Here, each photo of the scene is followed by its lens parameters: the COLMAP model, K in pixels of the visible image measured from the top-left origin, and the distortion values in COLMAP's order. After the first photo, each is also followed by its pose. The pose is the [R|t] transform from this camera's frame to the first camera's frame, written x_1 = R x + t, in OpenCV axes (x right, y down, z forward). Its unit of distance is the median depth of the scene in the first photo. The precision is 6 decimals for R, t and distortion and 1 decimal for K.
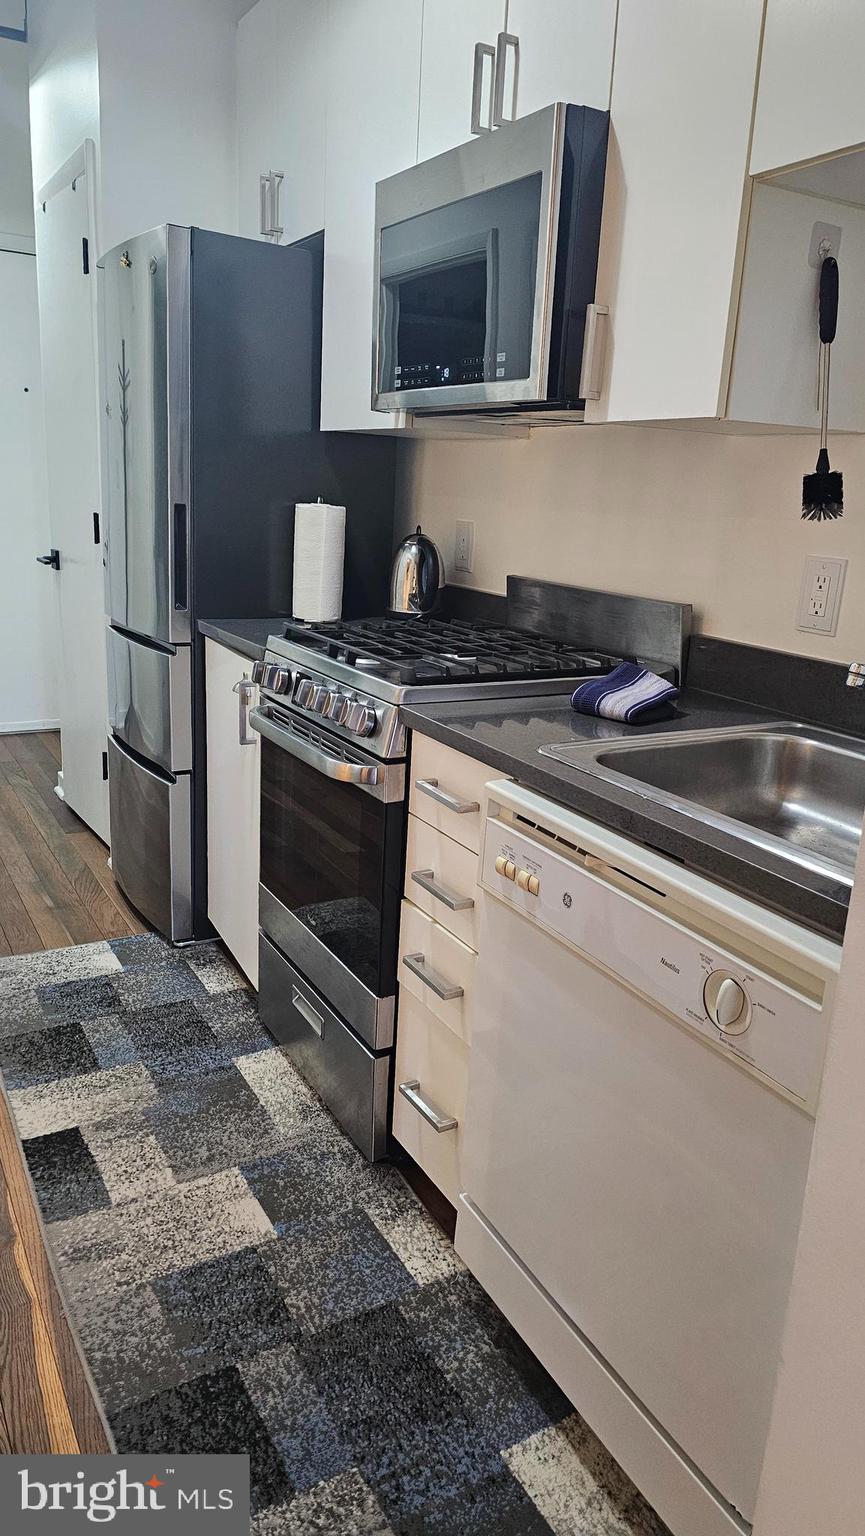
lens RADIAL K [[1041.4, 0, 480.4], [0, 1041.4, 758.8], [0, 0, 1]] dist [-0.007097, -0.014579]
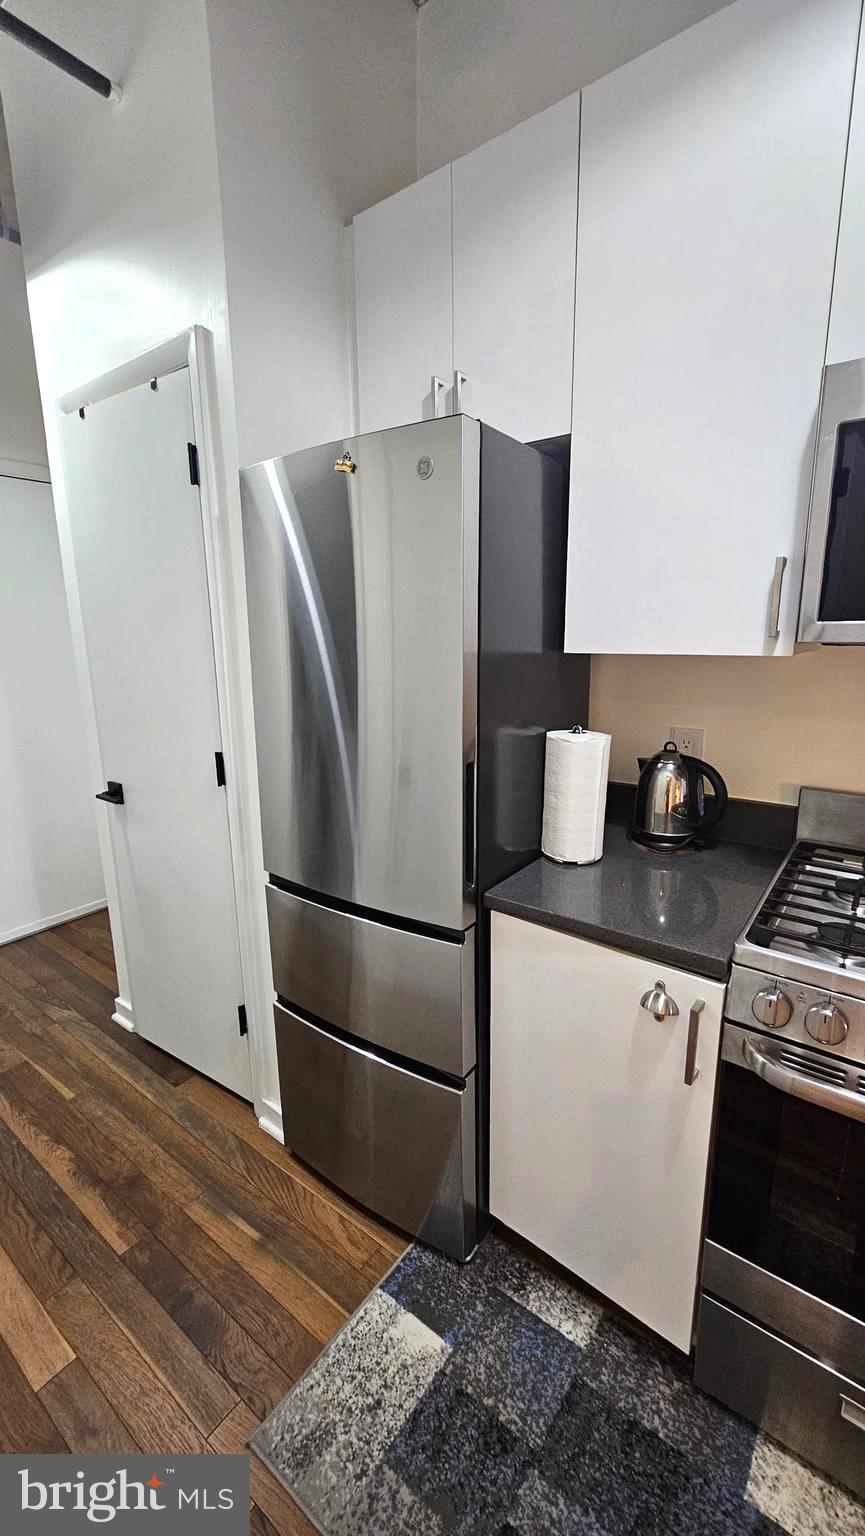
lens RADIAL K [[617.4, 0, 425.0], [0, 617.4, 763.2], [0, 0, 1]] dist [-0.010077, -0.000193]
pose [[0.932394, -0.133043, 0.336068, -0.467960], [0.147806, 0.988841, -0.018612, -0.234614], [-0.329842, 0.067026, 0.941654, 0.550485]]
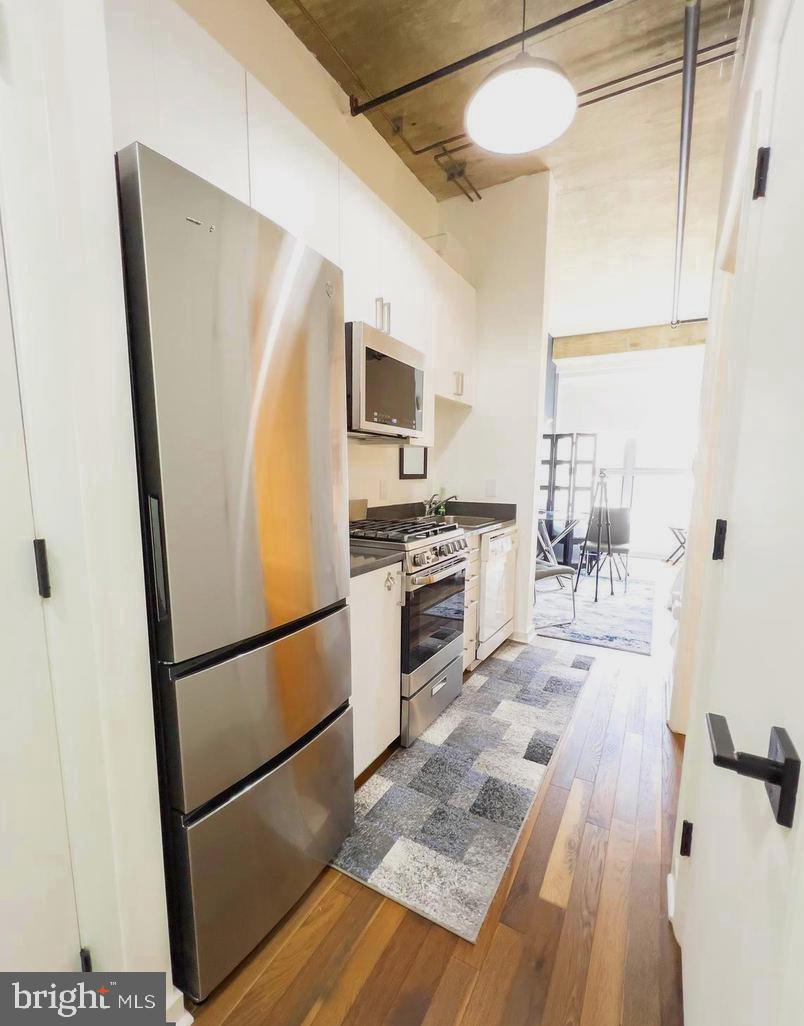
lens RADIAL K [[458.8, 0, 411.6], [0, 458.8, 513.4], [0, 0, 1]] dist [-0.028651, -0.000224]
pose [[-0.483913, -0.142418, 0.863449, -0.797760], [0.200388, 0.942420, 0.267749, -0.334700], [-0.851864, 0.302592, -0.427511, 1.130989]]
